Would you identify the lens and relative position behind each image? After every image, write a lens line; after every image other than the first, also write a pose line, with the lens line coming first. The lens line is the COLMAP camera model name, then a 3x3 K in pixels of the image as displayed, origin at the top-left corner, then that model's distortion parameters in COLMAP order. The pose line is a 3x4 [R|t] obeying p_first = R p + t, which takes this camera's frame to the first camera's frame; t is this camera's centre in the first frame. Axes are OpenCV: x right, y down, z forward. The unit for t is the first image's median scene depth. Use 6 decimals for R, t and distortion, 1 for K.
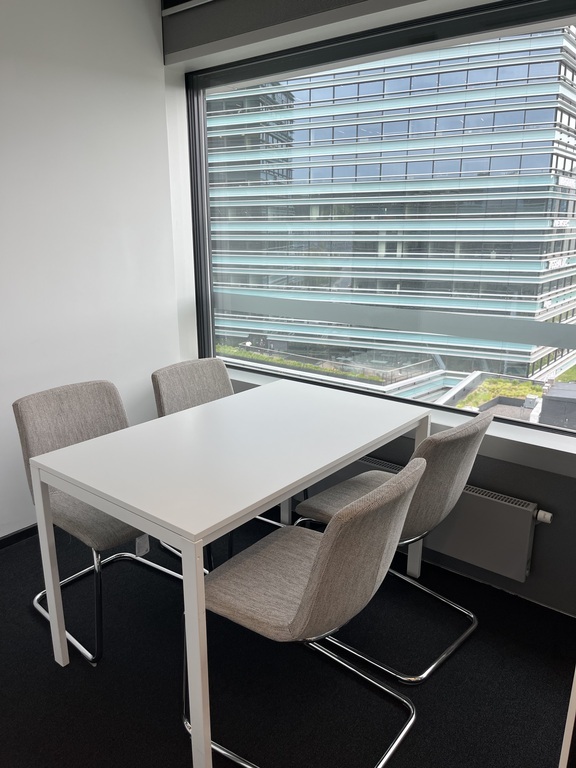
lens RADIAL K [[591.8, 0, 293.6], [0, 591.8, 389.5], [0, 0, 1]] dist [0.044640, -0.060115]
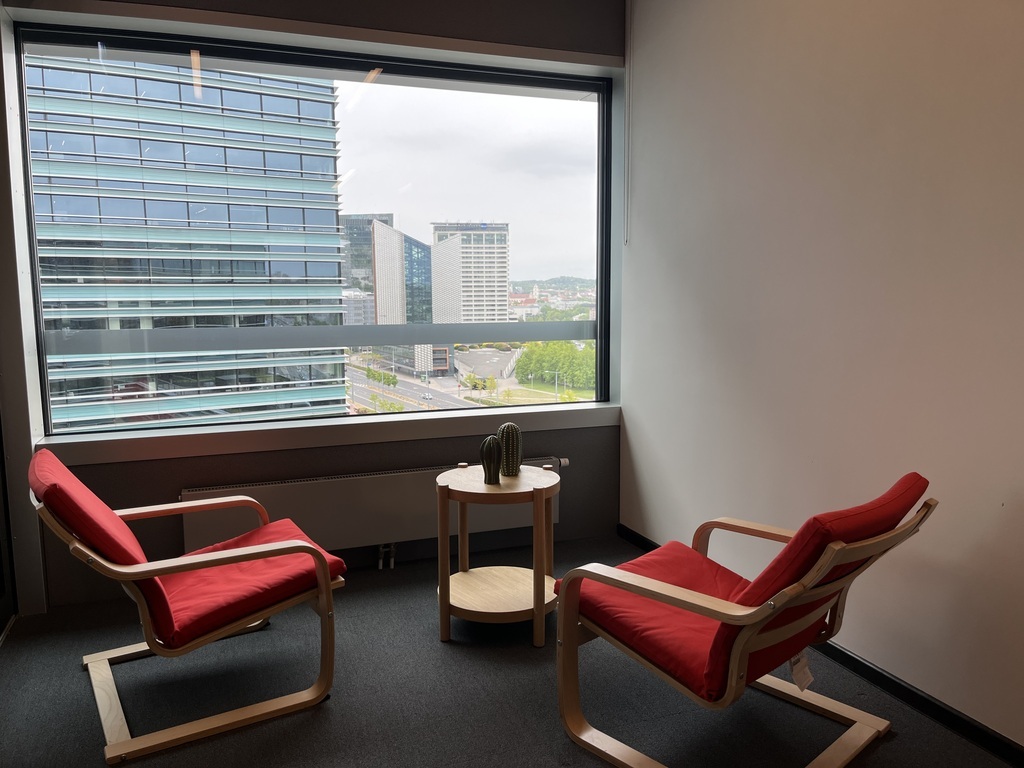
lens RADIAL K [[795.5, 0, 537.3], [0, 795.5, 372.6], [0, 0, 1]] dist [0.115653, -0.018120]
pose [[0.488712, -0.087029, 0.868094, -0.386690], [0.238173, 0.970526, -0.036786, -0.056792], [-0.839306, 0.224734, 0.495036, 0.217632]]
